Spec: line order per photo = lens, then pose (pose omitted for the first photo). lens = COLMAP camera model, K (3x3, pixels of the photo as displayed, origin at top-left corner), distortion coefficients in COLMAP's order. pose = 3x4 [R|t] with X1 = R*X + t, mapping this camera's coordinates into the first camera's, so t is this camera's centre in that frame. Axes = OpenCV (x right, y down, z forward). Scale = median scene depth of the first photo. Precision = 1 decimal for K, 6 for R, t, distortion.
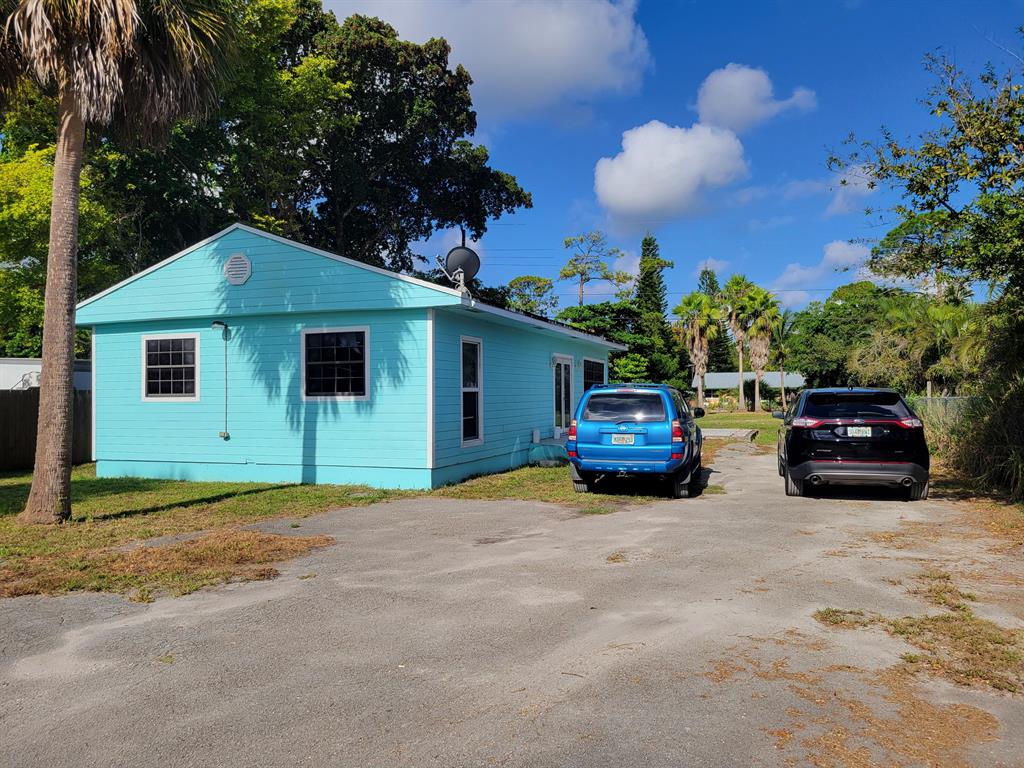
lens RADIAL K [[765.4, 0, 504.5], [0, 765.4, 386.7], [0, 0, 1]] dist [0.051479, -0.030493]
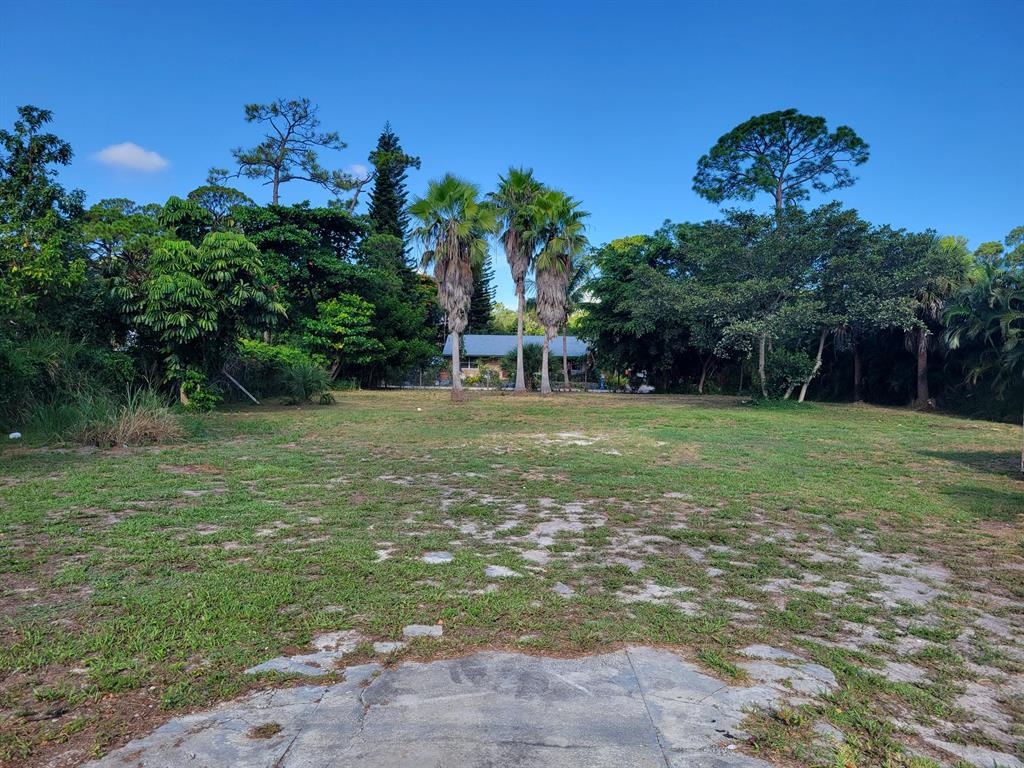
lens RADIAL K [[765.4, 0, 503.7], [0, 765.4, 384.5], [0, 0, 1]] dist [0.051479, -0.030493]
pose [[0.950145, 0.013935, 0.311496, 0.528021], [-0.027816, 0.998806, 0.040166, 0.001419], [-0.310565, -0.046828, 0.949398, 2.115938]]
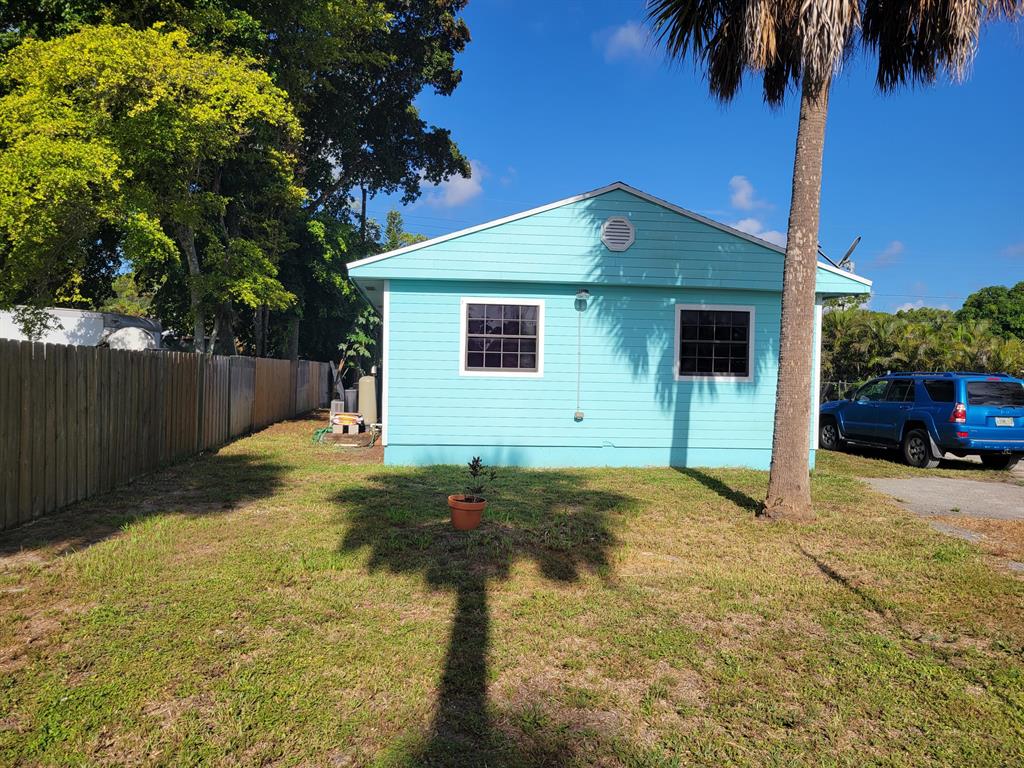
lens RADIAL K [[765.4, 0, 506.7], [0, 765.4, 378.6], [0, 0, 1]] dist [0.051479, -0.030493]
pose [[0.894797, 0.021887, 0.445937, -0.853118], [-0.033108, 0.999301, 0.017387, 0.007022], [-0.445245, -0.030322, 0.894895, 0.238196]]
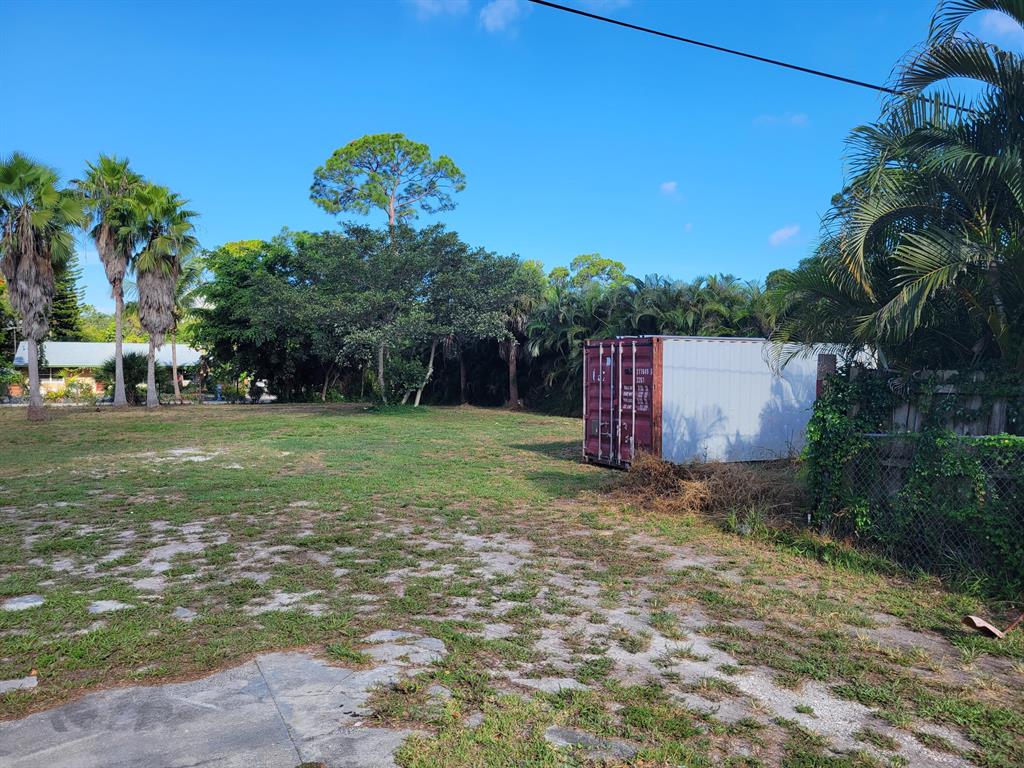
lens RADIAL K [[765.4, 0, 511.9], [0, 765.4, 380.2], [0, 0, 1]] dist [0.051479, -0.030493]
pose [[0.690584, 0.001288, 0.723251, 0.516403], [-0.015761, 0.999788, 0.013268, -0.000338], [-0.723081, -0.020561, 0.690457, 2.098393]]
